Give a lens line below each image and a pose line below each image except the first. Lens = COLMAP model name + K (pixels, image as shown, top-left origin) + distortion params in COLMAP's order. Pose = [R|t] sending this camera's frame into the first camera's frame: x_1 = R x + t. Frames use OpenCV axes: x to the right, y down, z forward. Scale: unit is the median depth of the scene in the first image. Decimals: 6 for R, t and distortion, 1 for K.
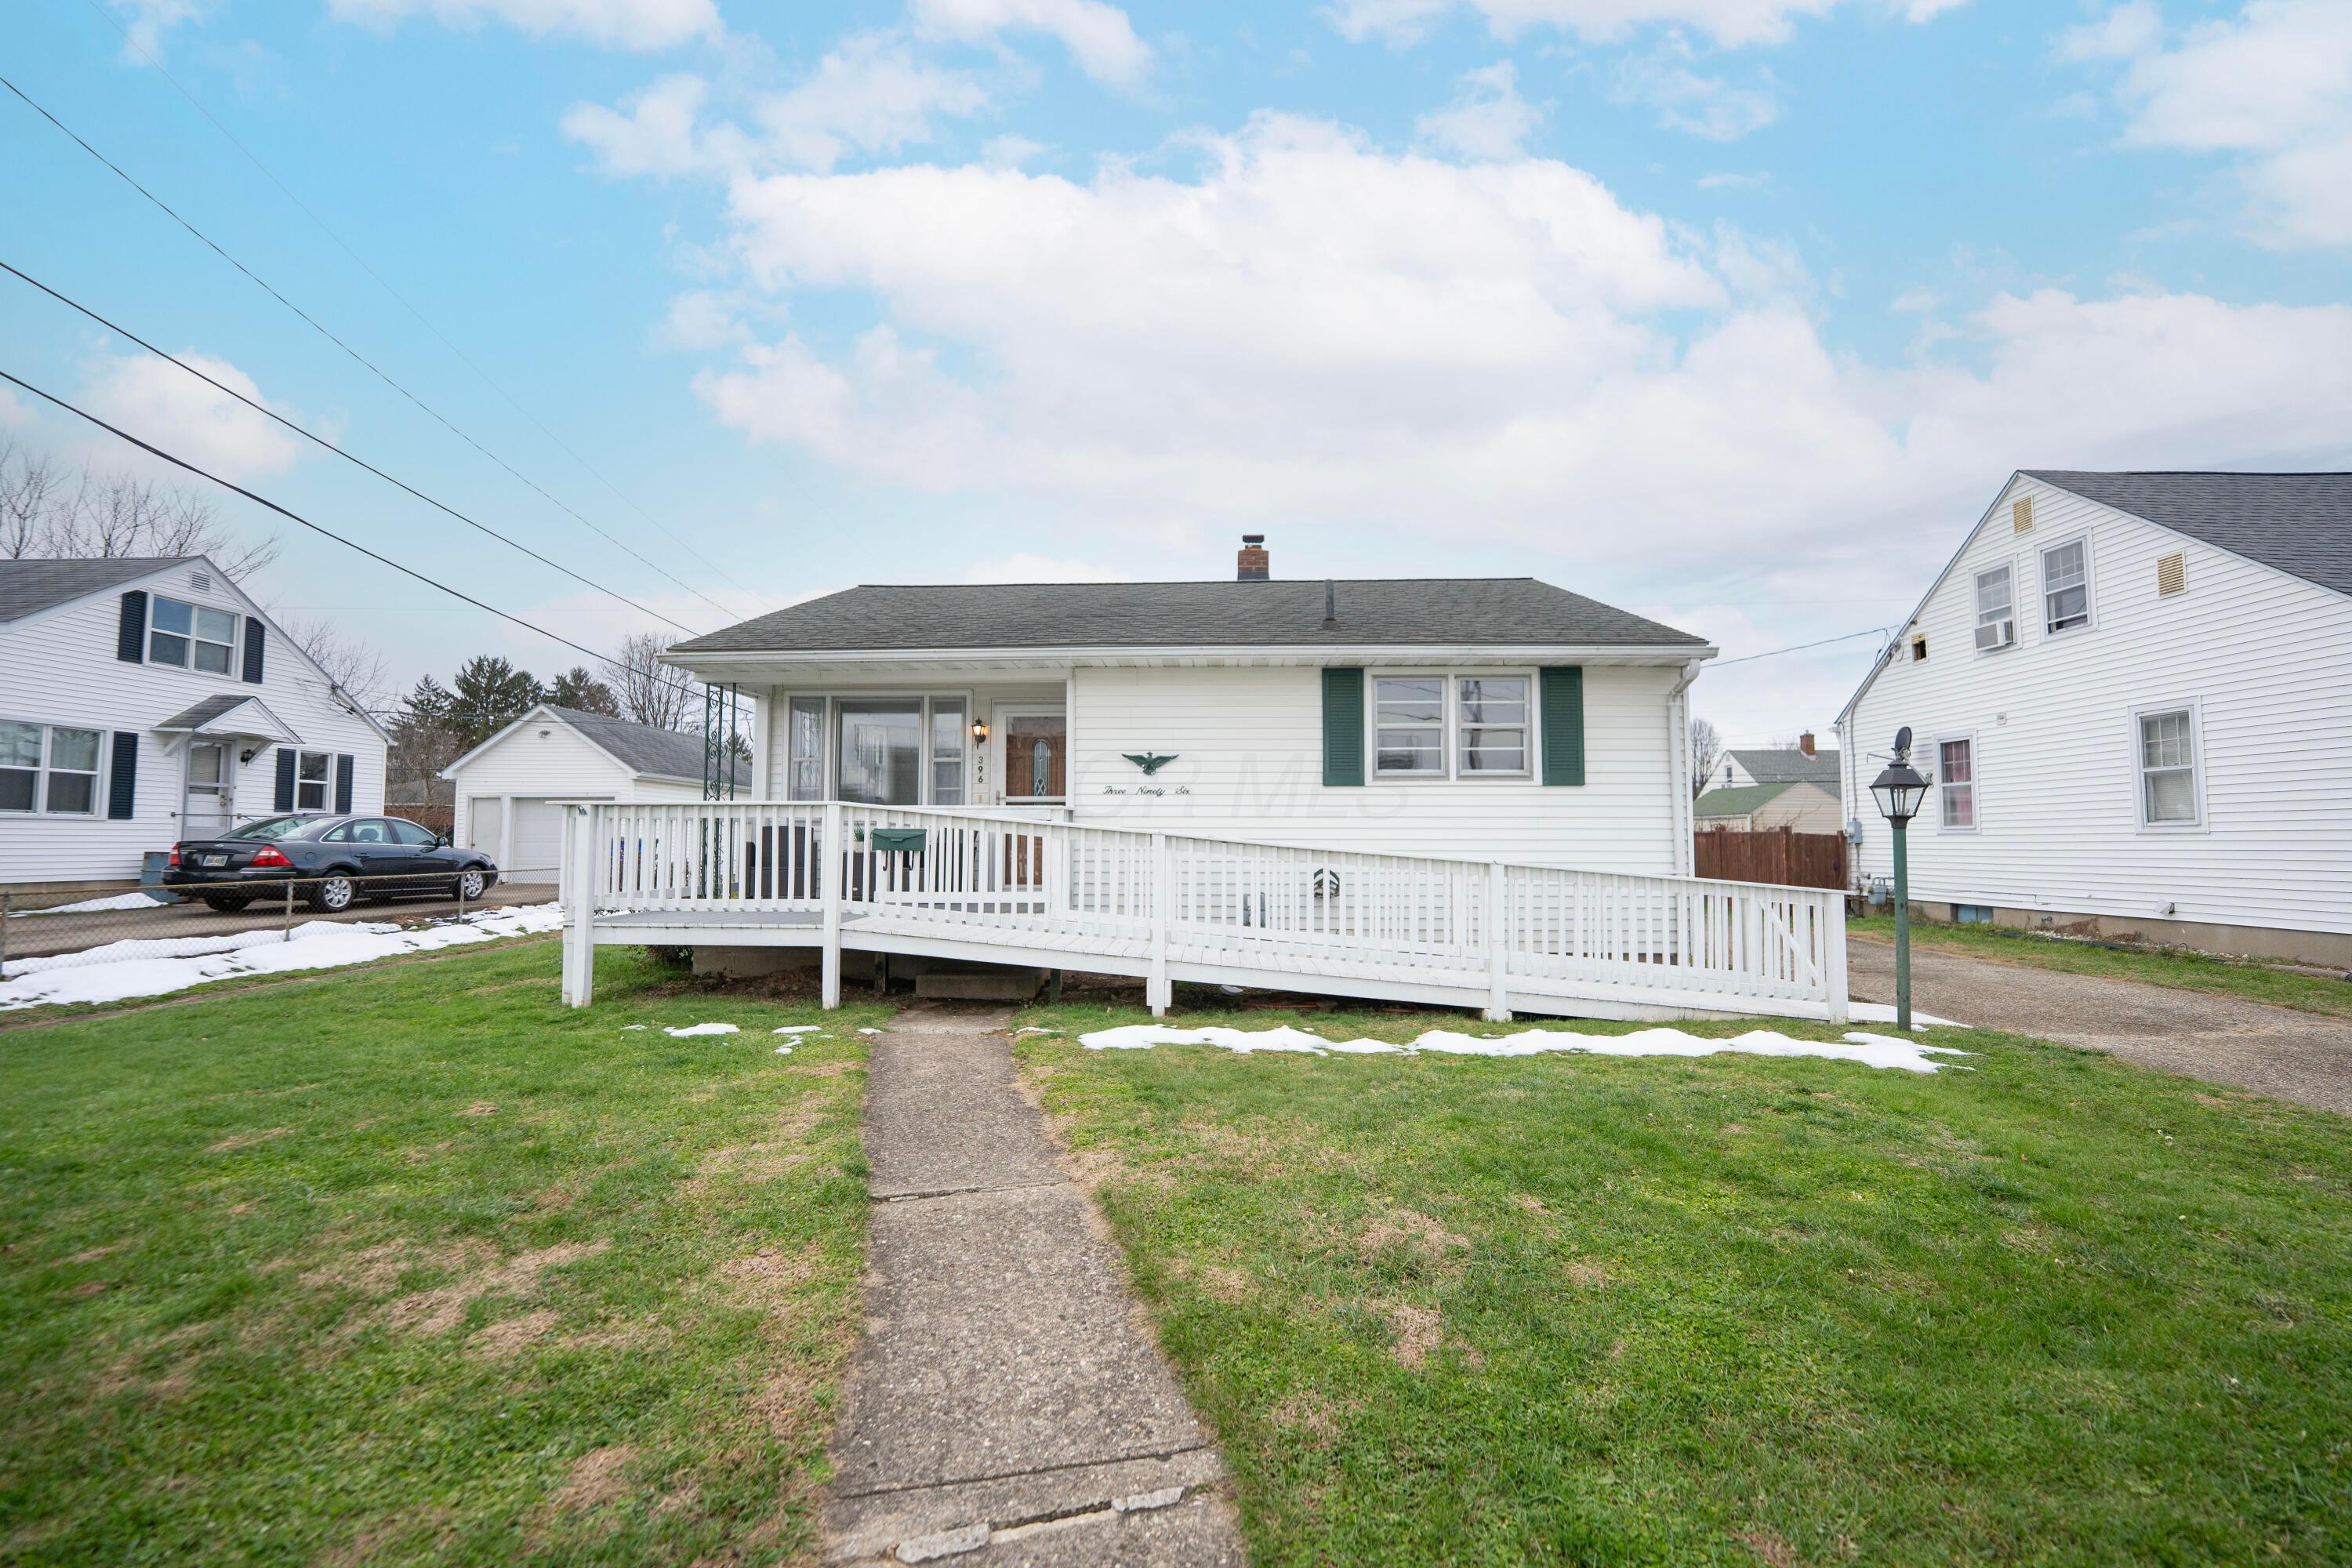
lens RADIAL K [[959.6, 0, 1180.6], [0, 959.6, 785.9], [0, 0, 1]] dist [-0.021021, -0.000019]
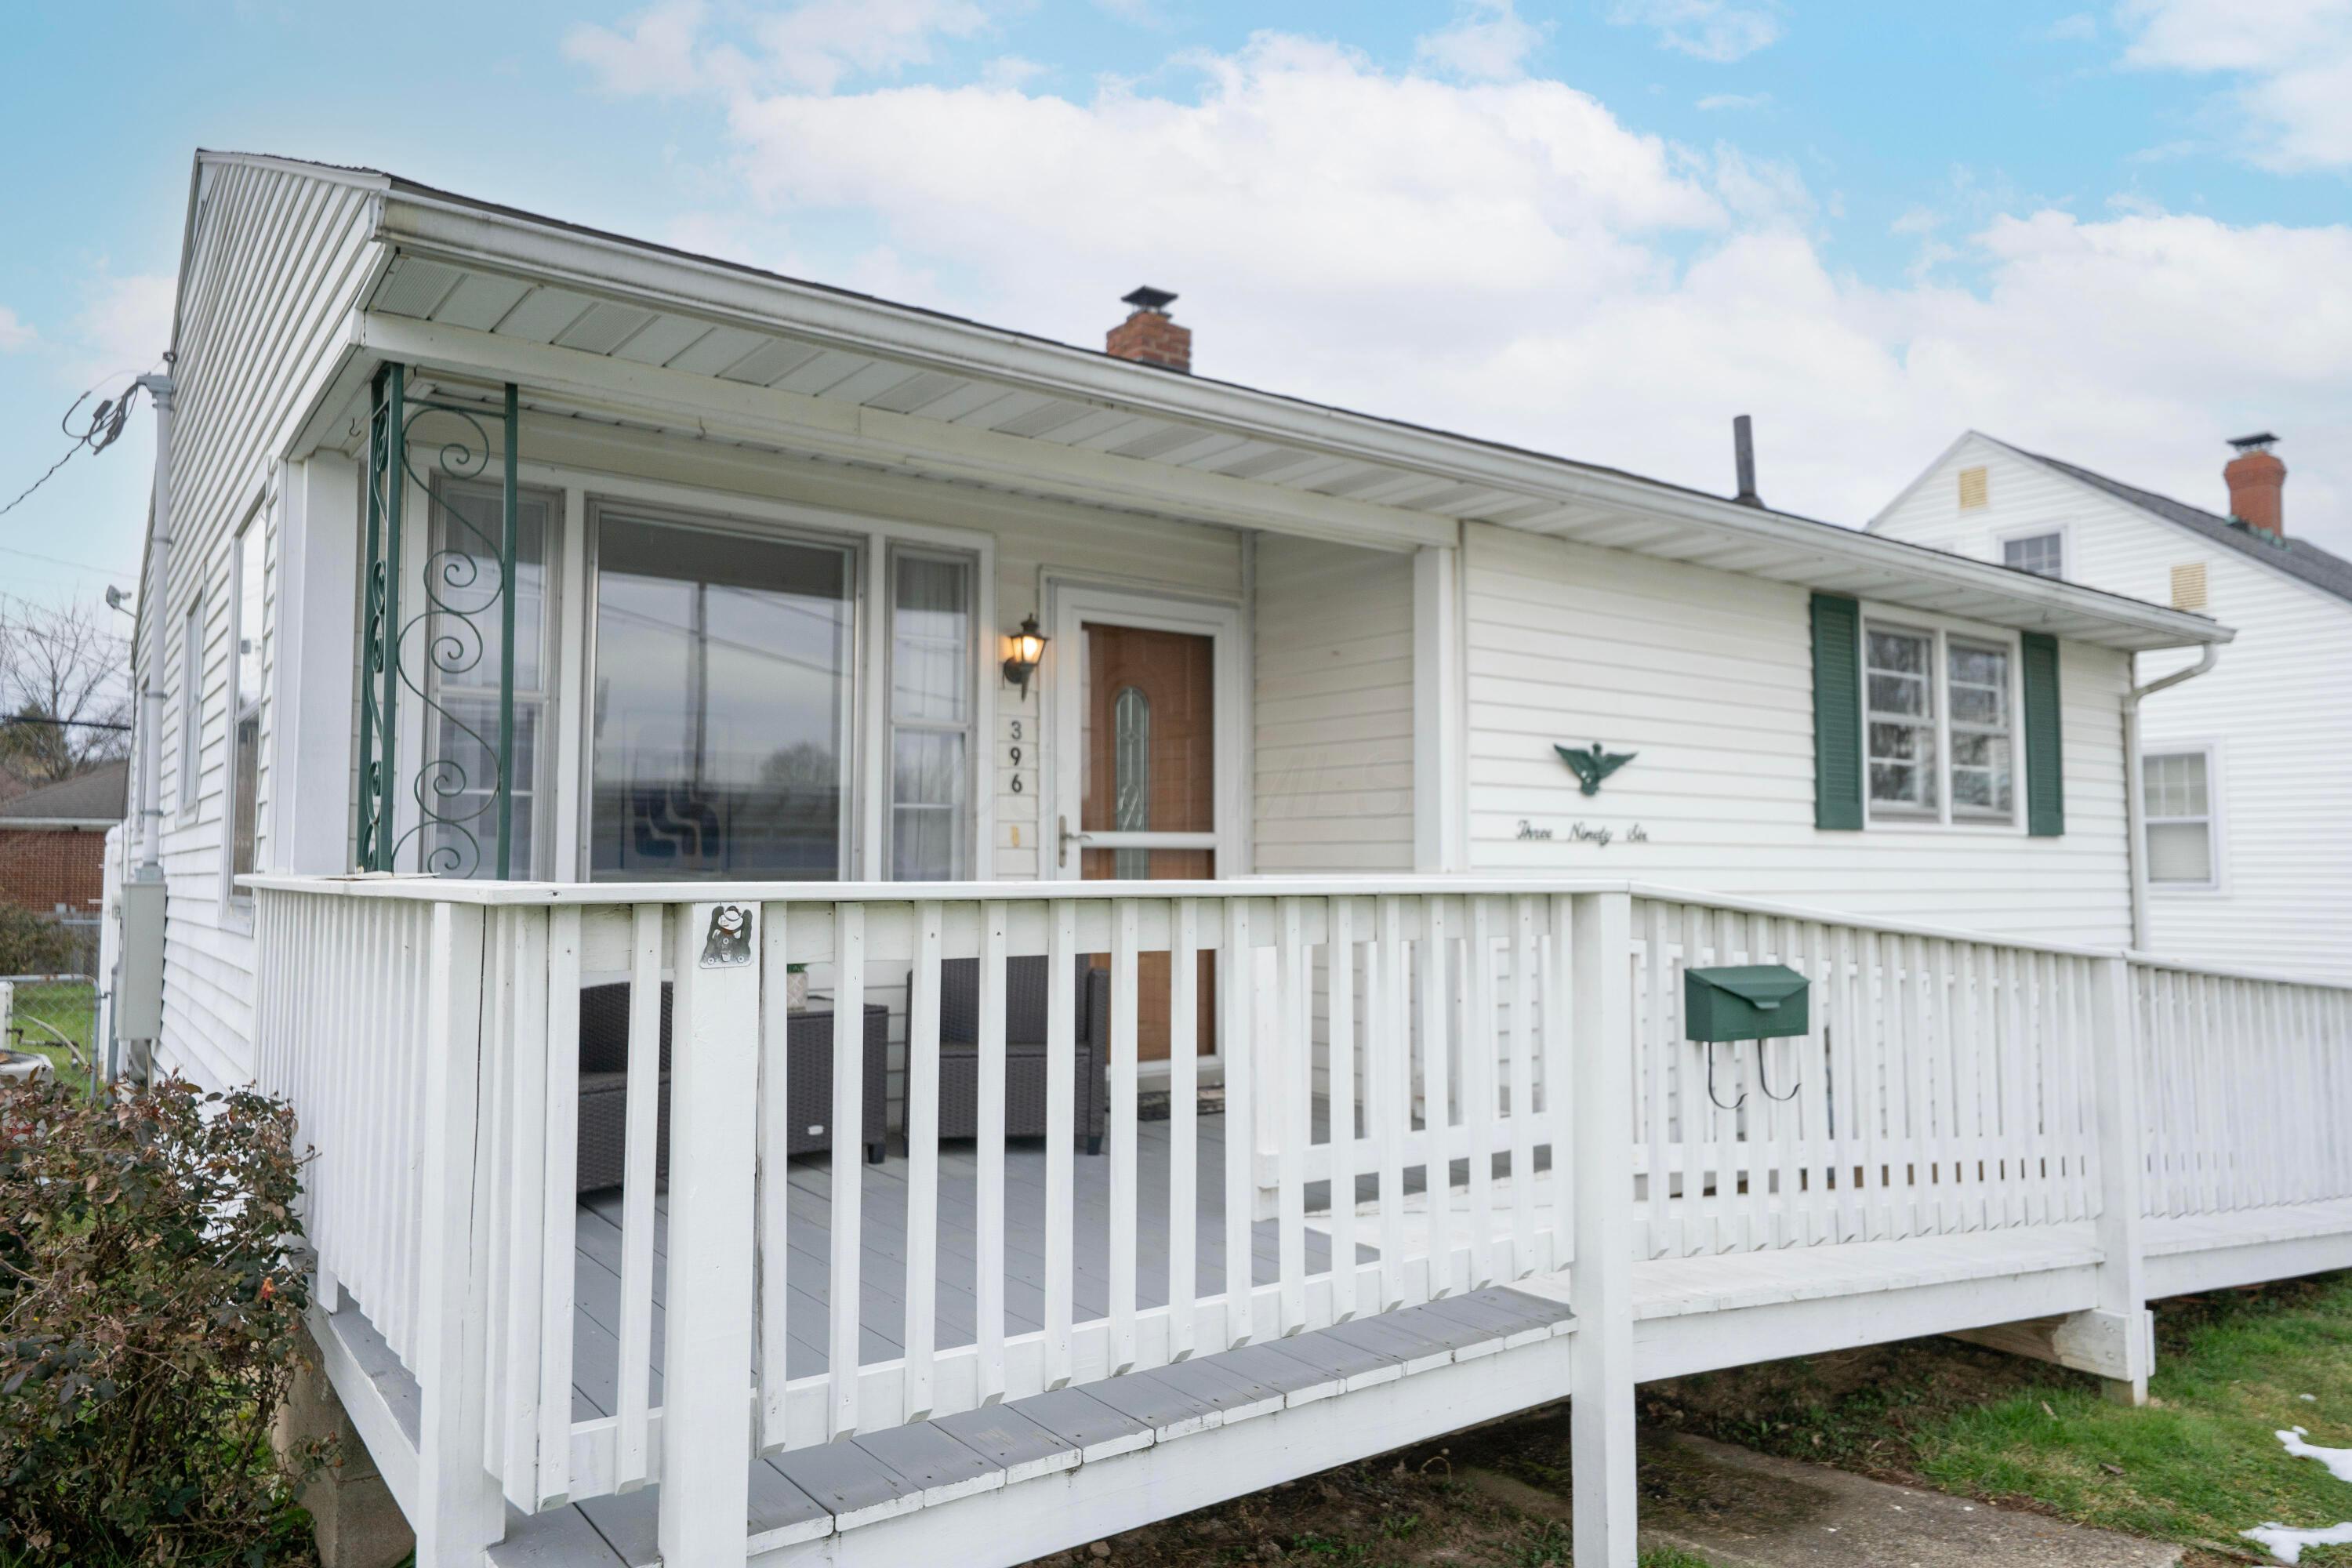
lens RADIAL K [[1544.3, 0, 1177.8], [0, 1544.3, 782.6], [0, 0, 1]] dist [0.011157, 0.000309]
pose [[0.783424, 0.036092, 0.620439, -0.581045], [-0.035217, 0.999286, -0.013661, -0.001493], [-0.620489, -0.011147, 0.784136, 0.552971]]
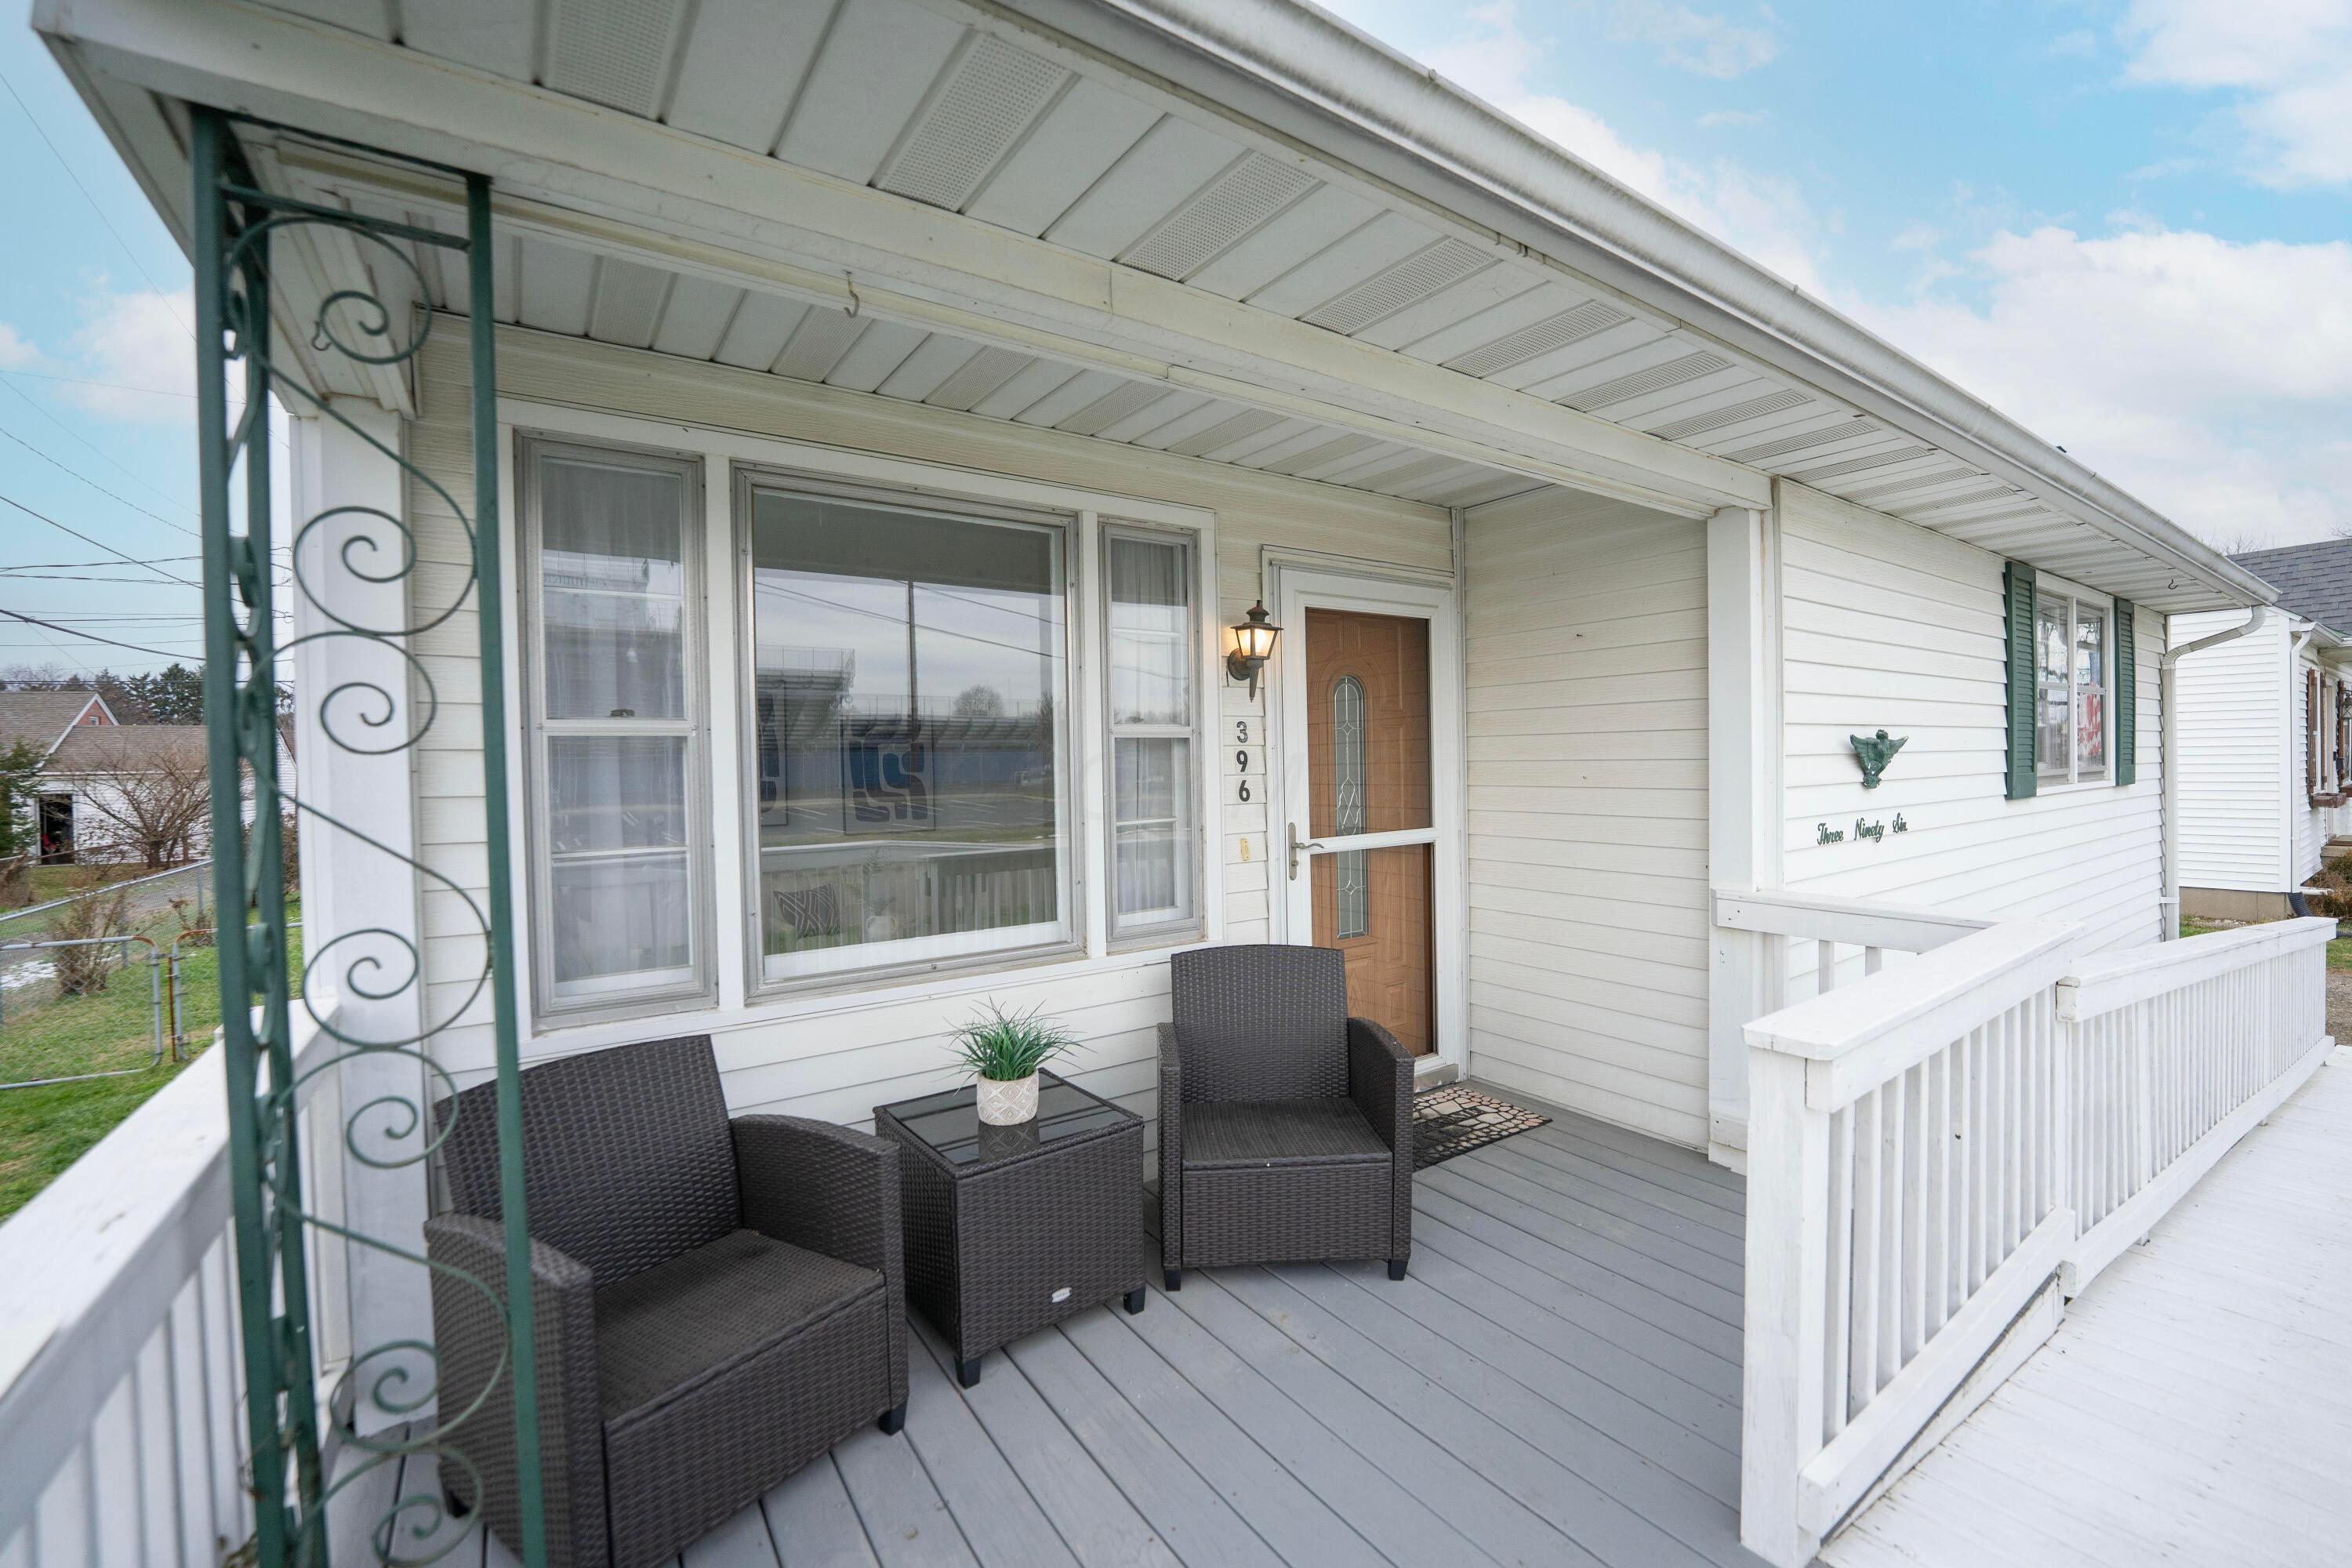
lens RADIAL K [[959.6, 0, 1180.5], [0, 959.6, 784.6], [0, 0, 1]] dist [-0.021021, -0.000019]
pose [[0.803376, -0.031113, 0.594658, -0.467332], [-0.011473, 0.997640, 0.067697, -0.034569], [-0.595361, -0.061208, 0.801124, 0.827076]]
